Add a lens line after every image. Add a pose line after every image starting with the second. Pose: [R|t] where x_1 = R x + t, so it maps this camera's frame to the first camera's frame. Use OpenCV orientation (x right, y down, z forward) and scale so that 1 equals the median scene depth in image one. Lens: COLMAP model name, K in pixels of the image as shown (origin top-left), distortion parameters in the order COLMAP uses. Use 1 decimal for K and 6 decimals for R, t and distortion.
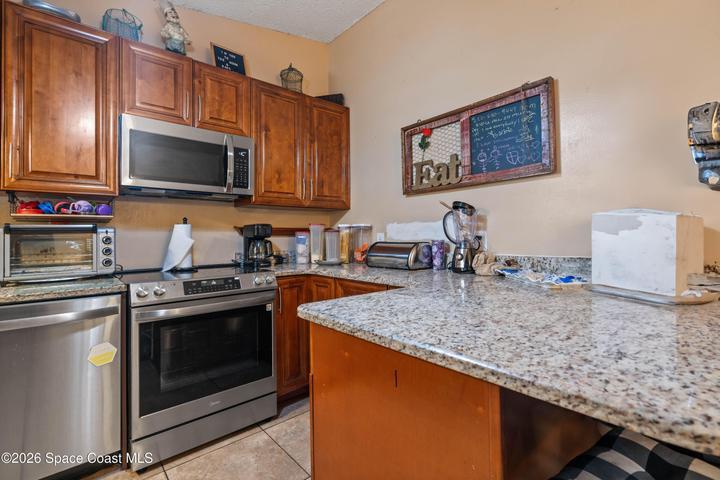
lens RADIAL K [[332.7, 0, 363.0], [0, 332.7, 231.6], [0, 0, 1]] dist [-0.000722, 0.001072]
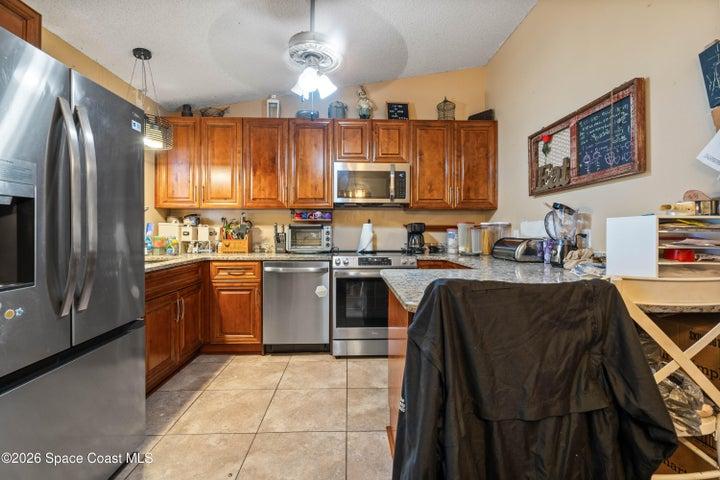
lens RADIAL K [[332.7, 0, 367.2], [0, 332.7, 232.9], [0, 0, 1]] dist [-0.000722, 0.001072]
pose [[0.782075, 0.014677, -0.623012, 0.467632], [-0.003395, 0.999808, 0.019292, -0.007954], [0.623175, -0.012972, 0.781975, -0.259182]]
